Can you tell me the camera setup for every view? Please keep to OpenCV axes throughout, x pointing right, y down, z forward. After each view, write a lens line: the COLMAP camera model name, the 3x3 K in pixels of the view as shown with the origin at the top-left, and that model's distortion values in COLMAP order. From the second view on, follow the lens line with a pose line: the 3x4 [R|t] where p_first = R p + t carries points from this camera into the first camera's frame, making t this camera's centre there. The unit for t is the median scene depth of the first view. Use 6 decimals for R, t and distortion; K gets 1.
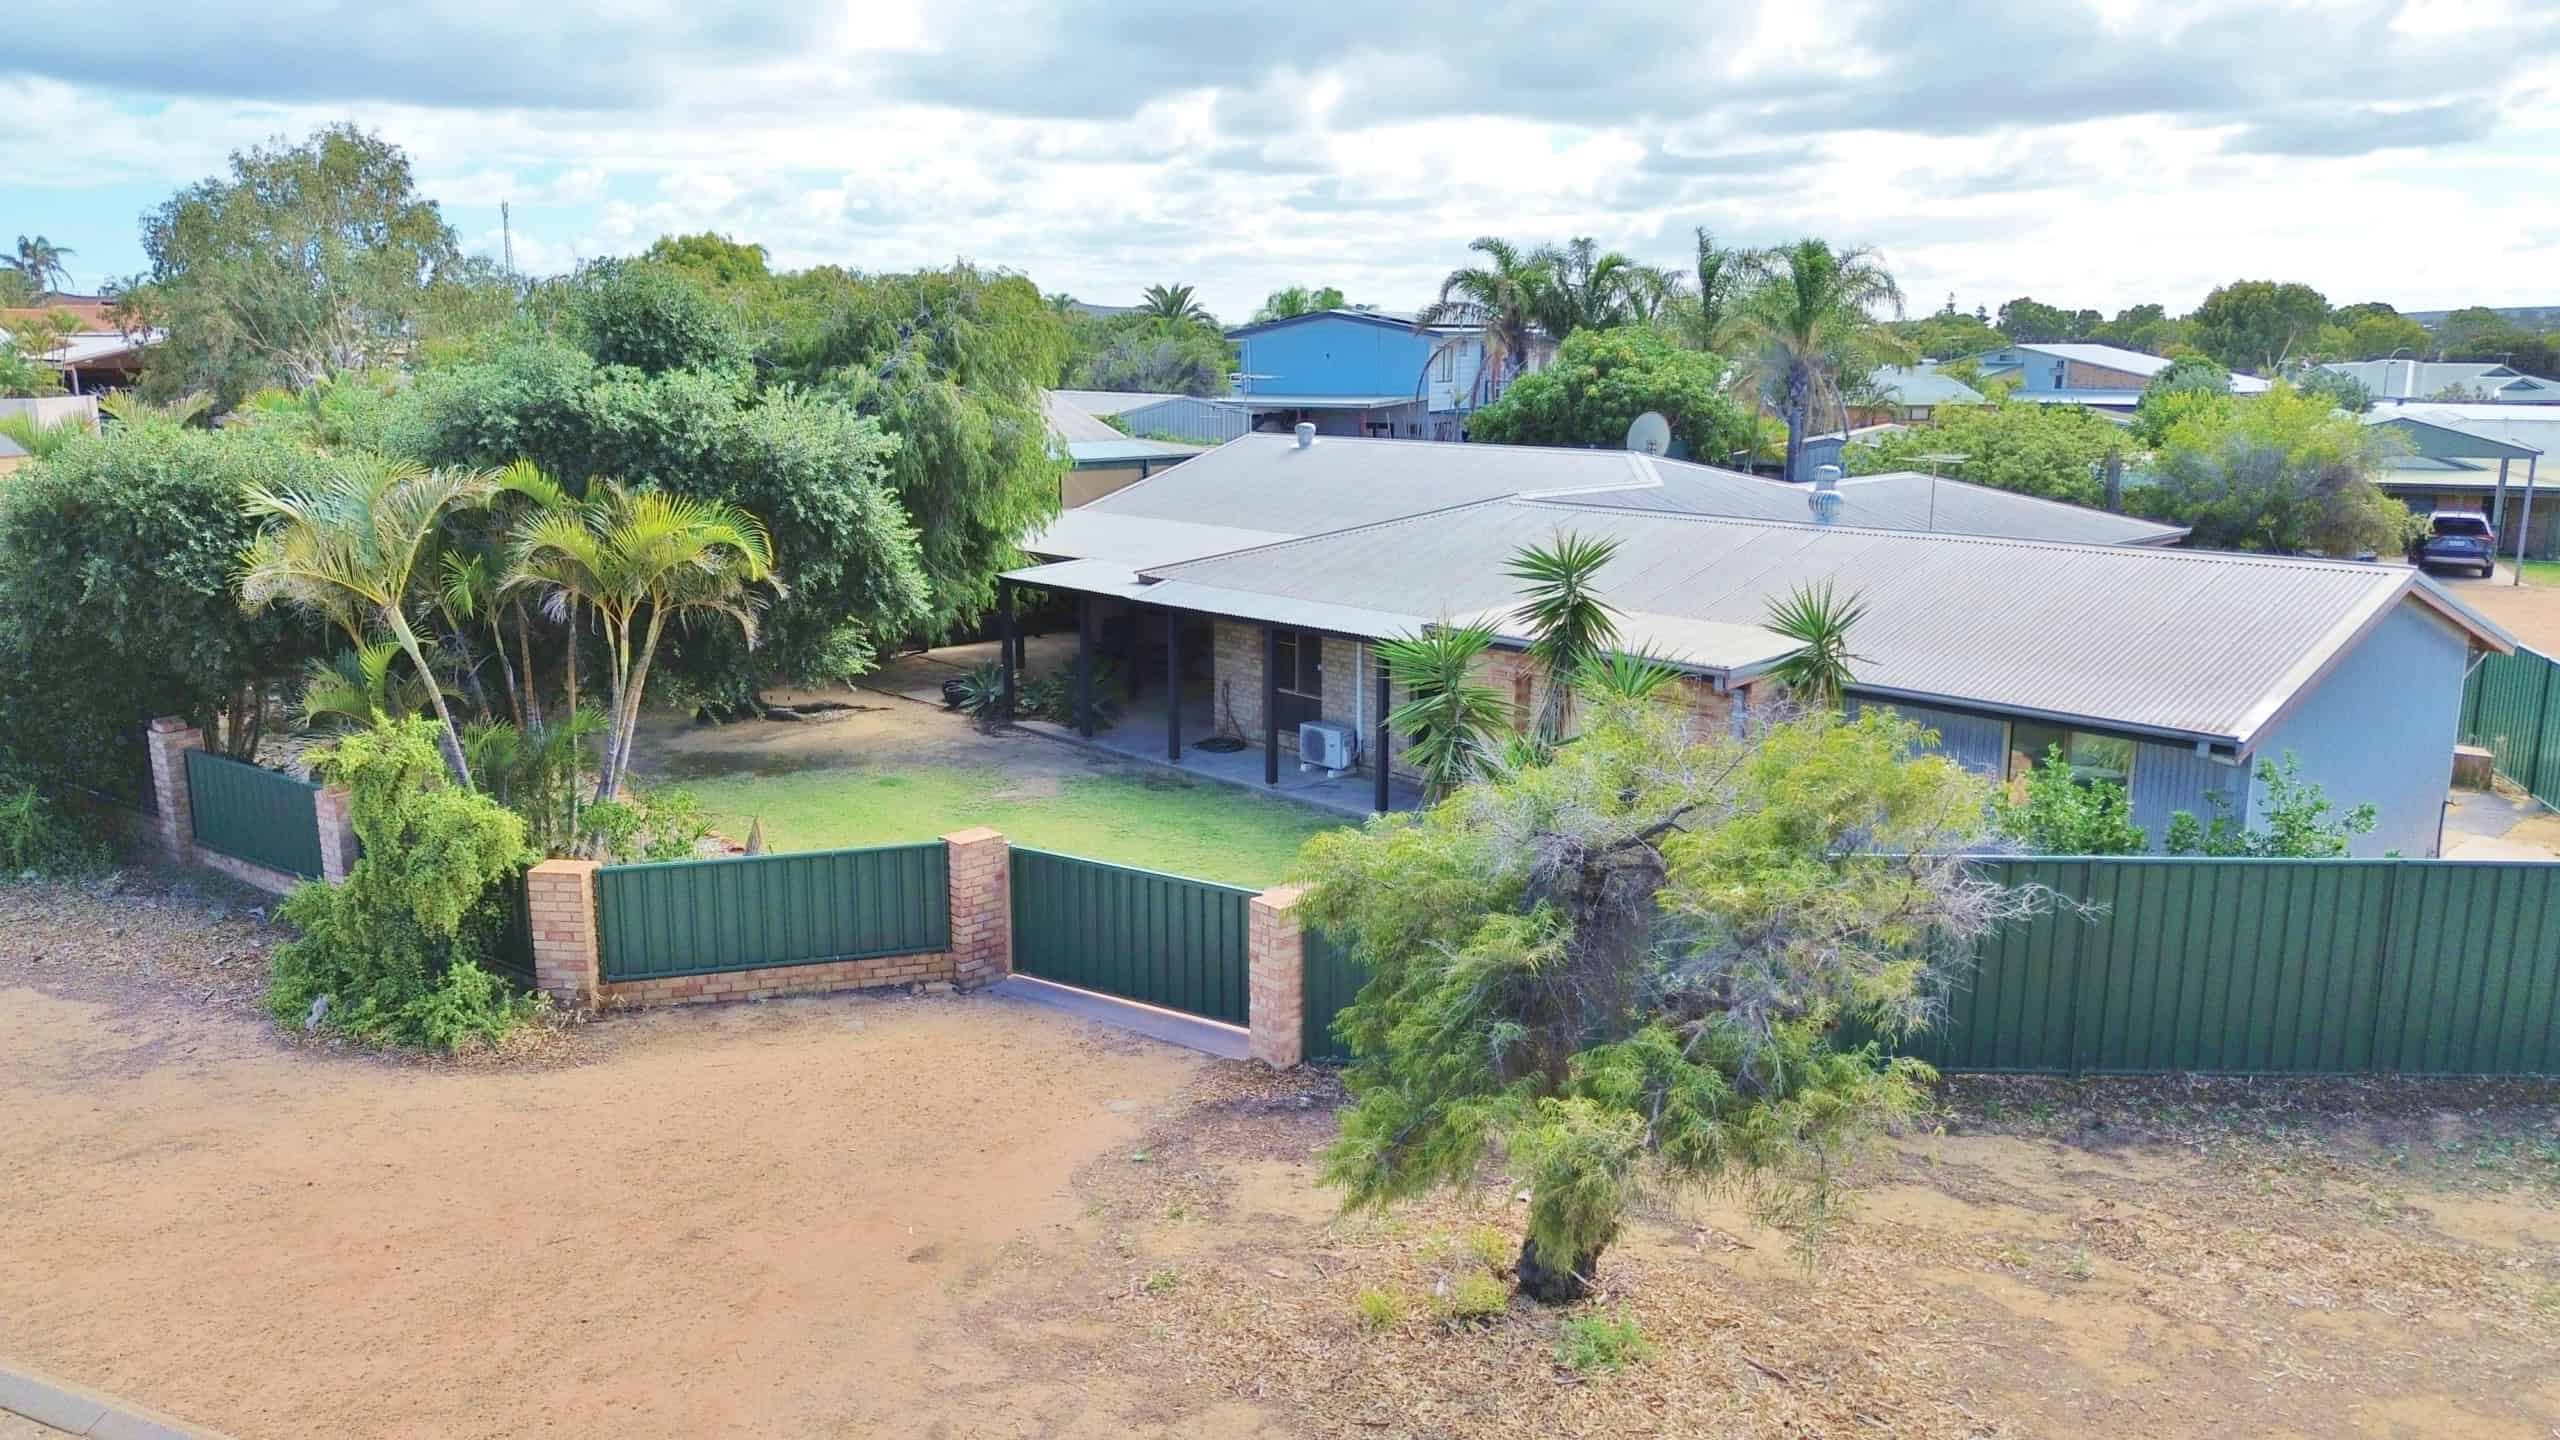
lens RADIAL K [[1787.6, 0, 1280.0], [0, 1787.6, 720.0], [0, 0, 1]] dist [0.045266, 0.000028]
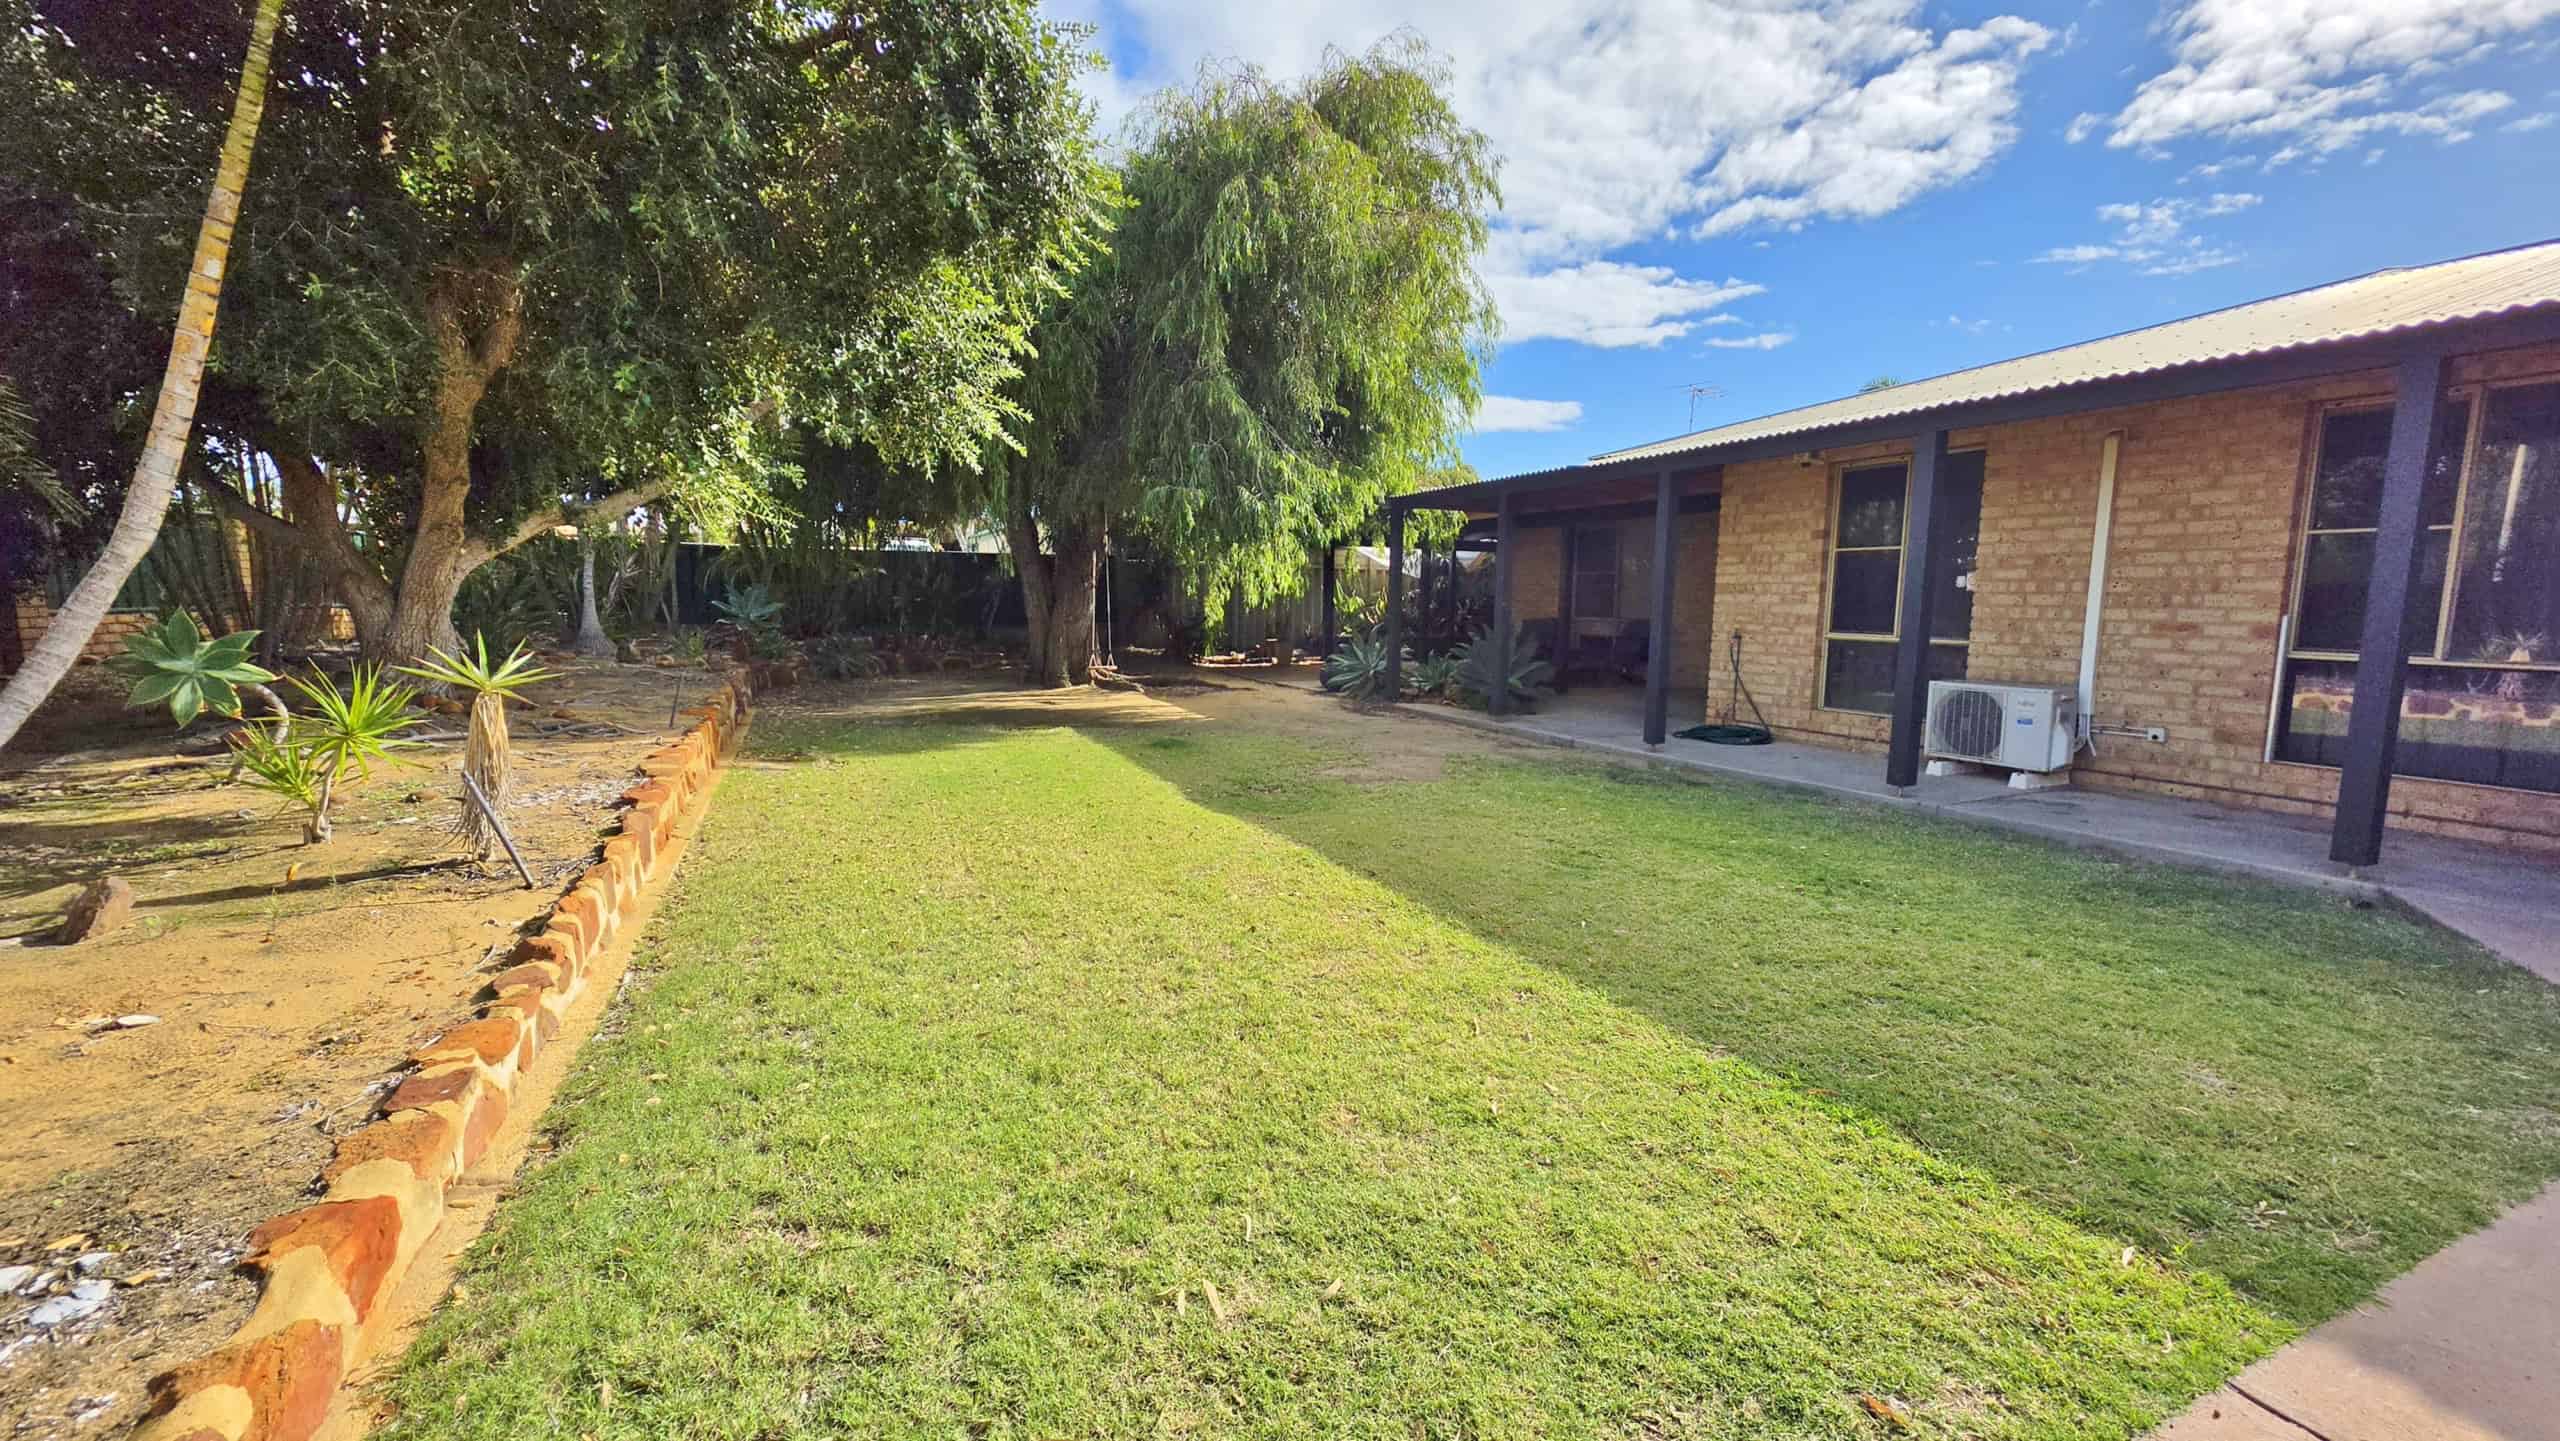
lens RADIAL K [[1001.7, 0, 1280.0], [0, 1001.7, 720.5], [0, 0, 1]] dist [-0.007212, 0.000105]
pose [[0.946218, 0.049439, -0.319730, -0.070761], [-0.078756, 0.993726, -0.079414, 0.049190], [0.313798, 0.100324, 0.944175, 0.675636]]
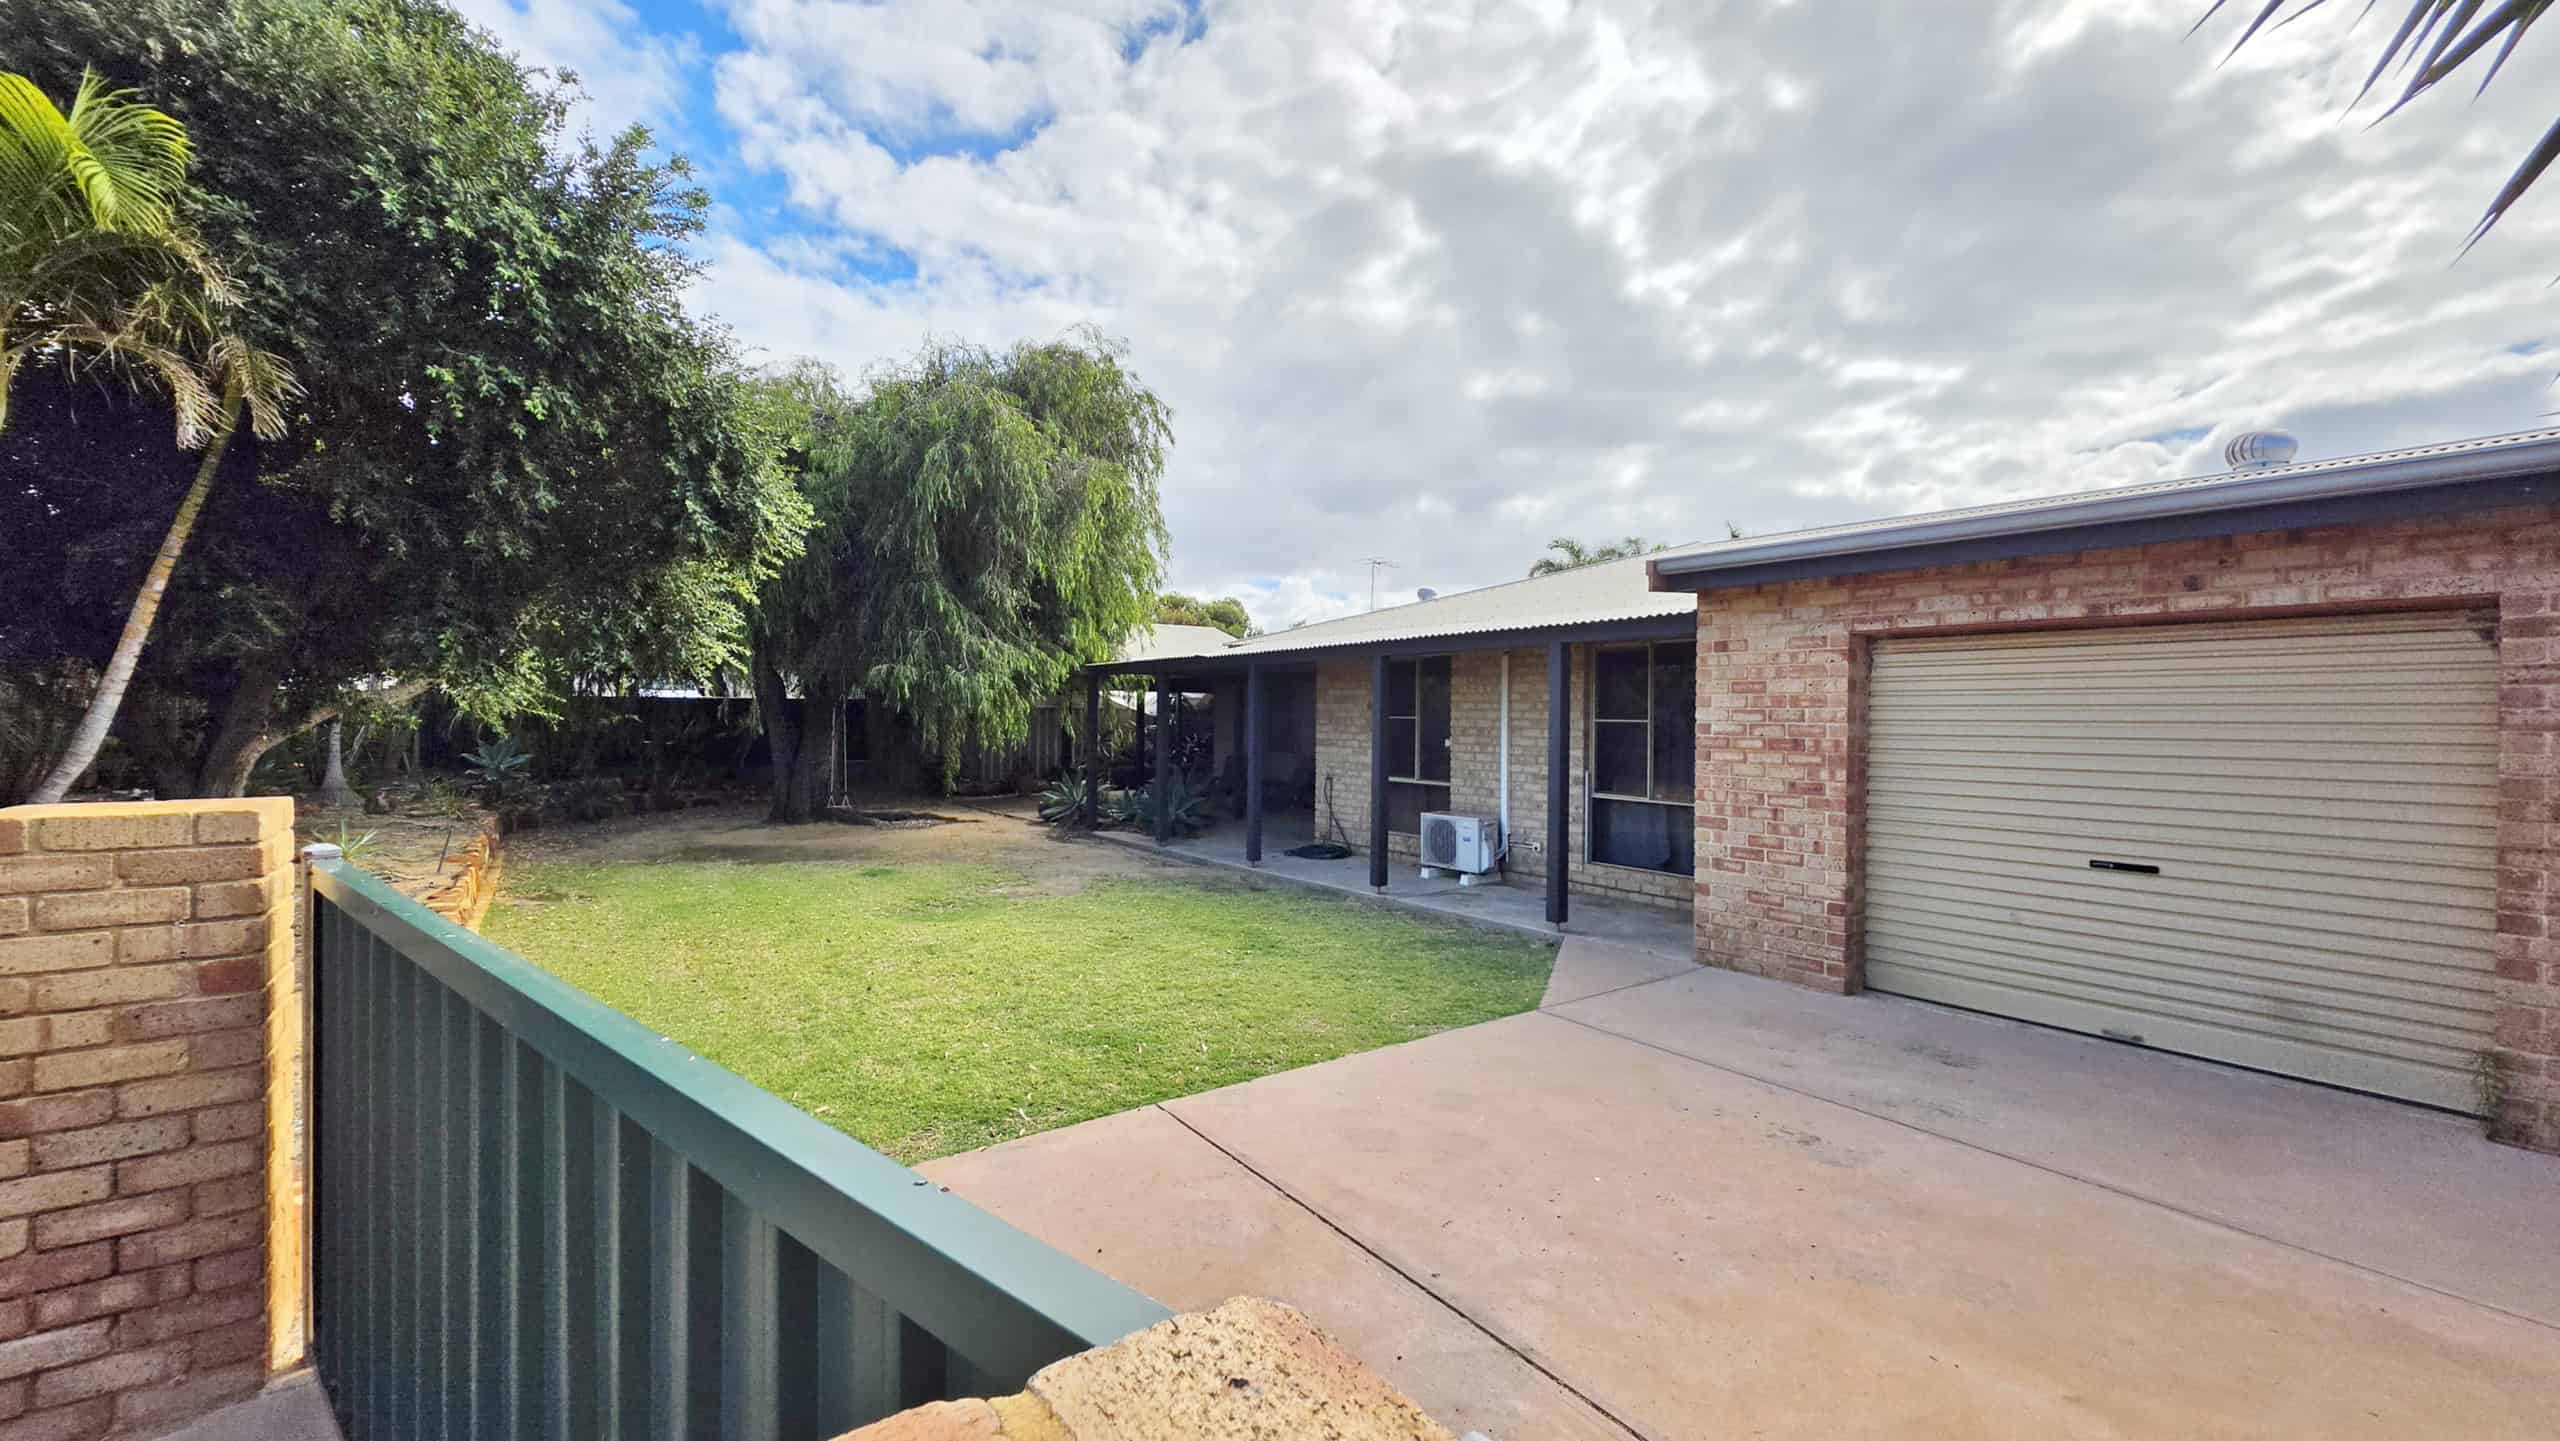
lens RADIAL K [[1001.7, 0, 1280.0], [0, 1001.7, 720.5], [0, 0, 1]] dist [-0.007212, 0.000105]
pose [[0.991434, 0.008917, -0.130305, 0.007022], [-0.035634, 0.978284, -0.204182, 0.050558], [0.125654, 0.207076, 0.970222, 0.583022]]
